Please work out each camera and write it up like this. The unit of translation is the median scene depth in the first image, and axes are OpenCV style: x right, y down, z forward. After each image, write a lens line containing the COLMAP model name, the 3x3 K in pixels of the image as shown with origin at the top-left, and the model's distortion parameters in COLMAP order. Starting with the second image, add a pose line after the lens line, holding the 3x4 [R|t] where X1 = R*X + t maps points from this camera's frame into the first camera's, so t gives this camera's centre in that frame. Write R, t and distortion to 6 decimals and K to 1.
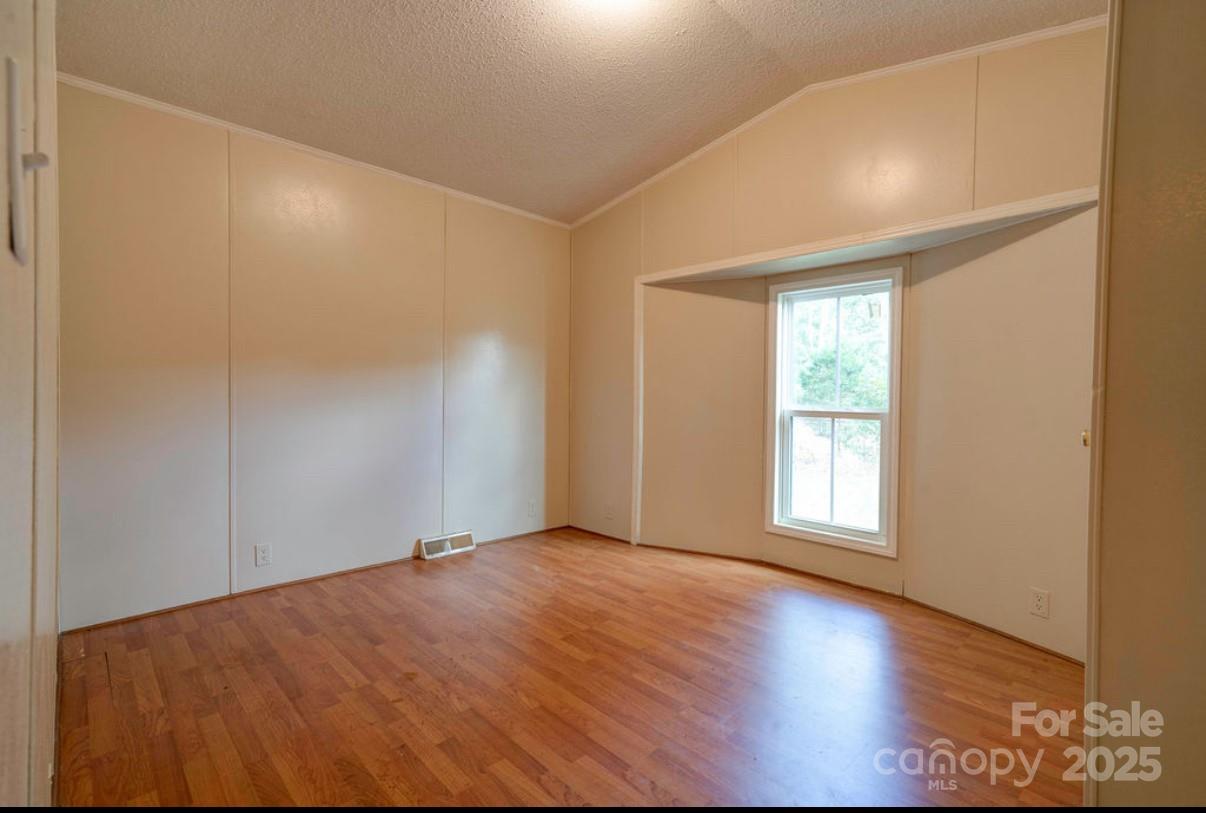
lens RADIAL K [[556.2, 0, 597.9], [0, 556.2, 402.9], [0, 0, 1]] dist [0.004796, 0.003627]
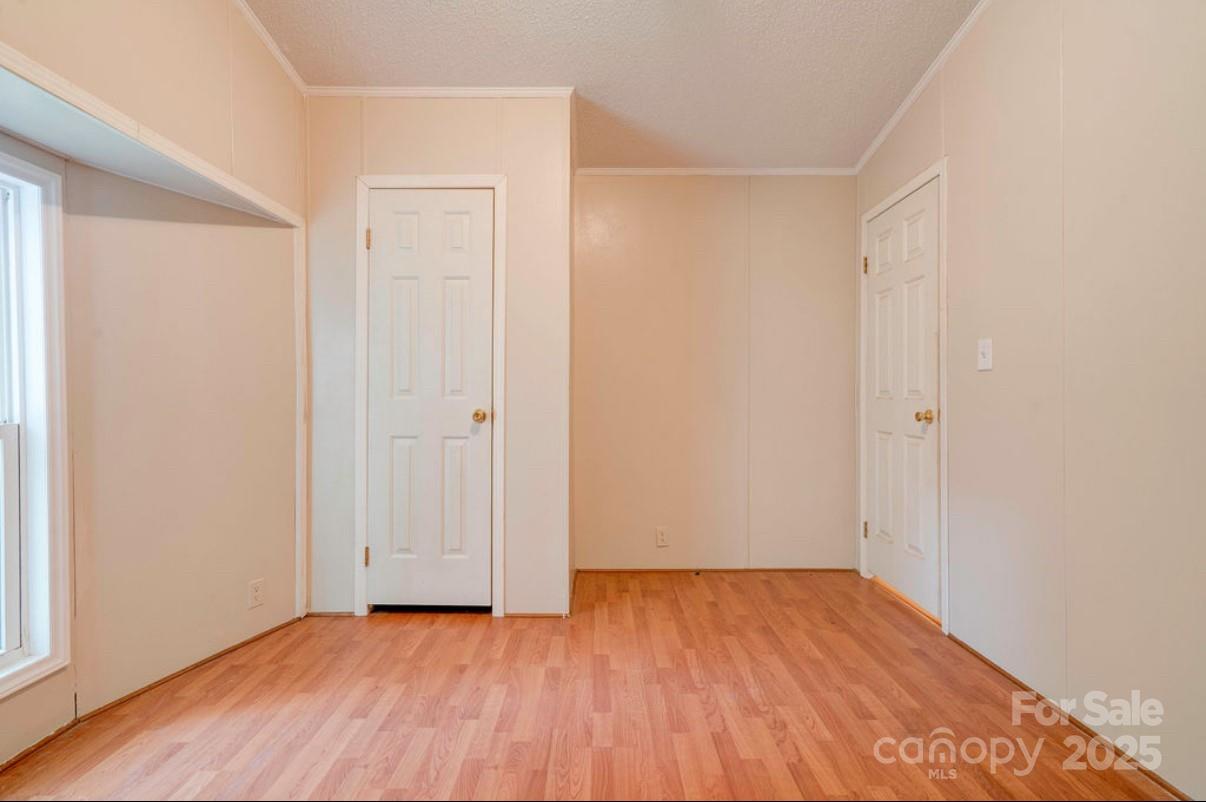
lens RADIAL K [[553.5, 0, 594.9], [0, 553.5, 396.2], [0, 0, 1]] dist [0.001384, 0.009864]
pose [[-0.709778, -0.017081, 0.704218, -0.268929], [0.005555, 0.999539, 0.029843, -0.022060], [-0.704403, 0.025094, -0.709356, 0.963836]]
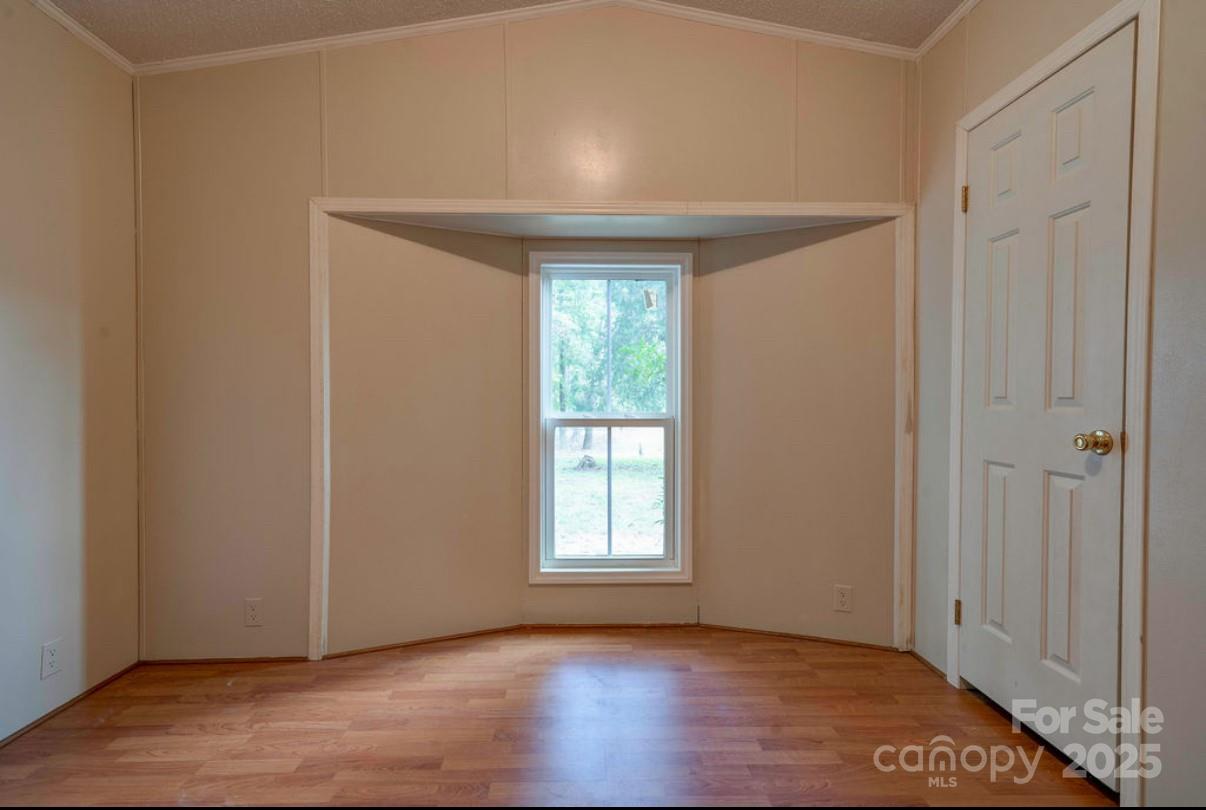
lens RADIAL K [[556.2, 0, 601.7], [0, 556.2, 404.0], [0, 0, 1]] dist [0.004796, 0.003627]
pose [[0.675298, -0.019275, 0.737293, -0.195145], [0.020049, 0.999769, 0.007774, -0.013308], [-0.737272, 0.009532, 0.675529, 0.478473]]
